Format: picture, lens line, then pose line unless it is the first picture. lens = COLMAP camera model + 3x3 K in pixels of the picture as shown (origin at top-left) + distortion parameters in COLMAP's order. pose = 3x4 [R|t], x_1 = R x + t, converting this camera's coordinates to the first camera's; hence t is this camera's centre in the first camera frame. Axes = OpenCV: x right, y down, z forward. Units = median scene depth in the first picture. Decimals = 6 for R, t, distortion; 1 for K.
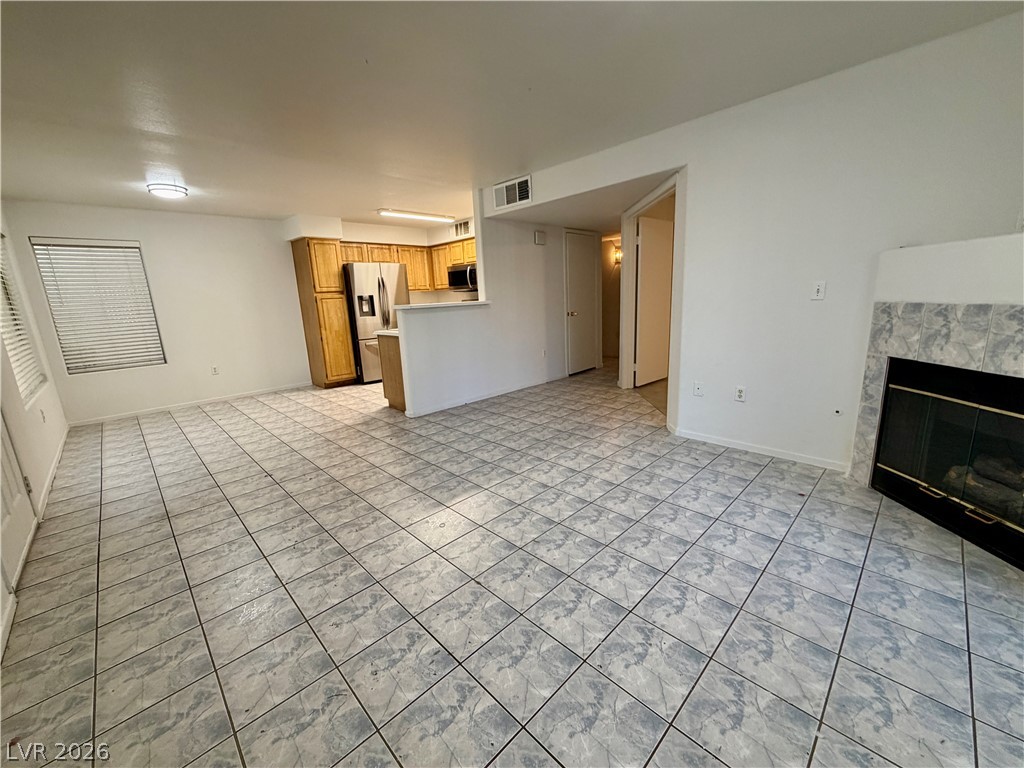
lens RADIAL K [[408.3, 0, 510.3], [0, 408.3, 384.1], [0, 0, 1]] dist [0.000796, -0.000595]
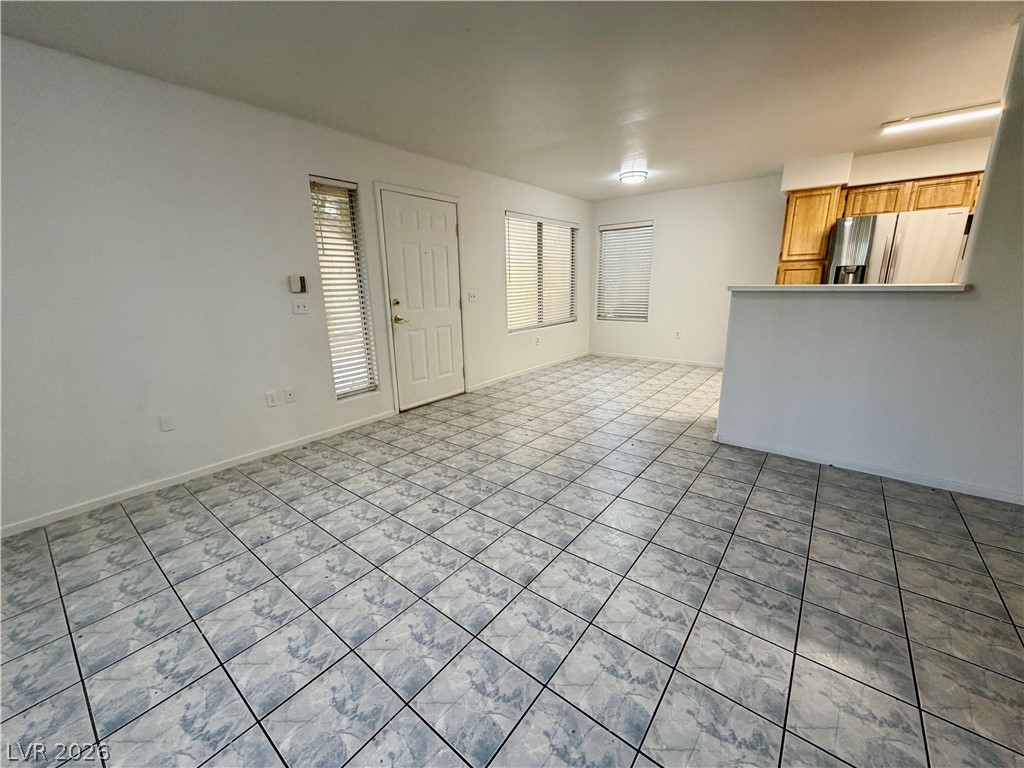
lens RADIAL K [[408.3, 0, 510.3], [0, 408.3, 384.1], [0, 0, 1]] dist [0.000796, -0.000595]
pose [[0.126608, 0.284067, -0.950409, 0.430100], [-0.198714, 0.945960, 0.256266, -0.145377], [0.971845, 0.156414, 0.176214, 0.566457]]
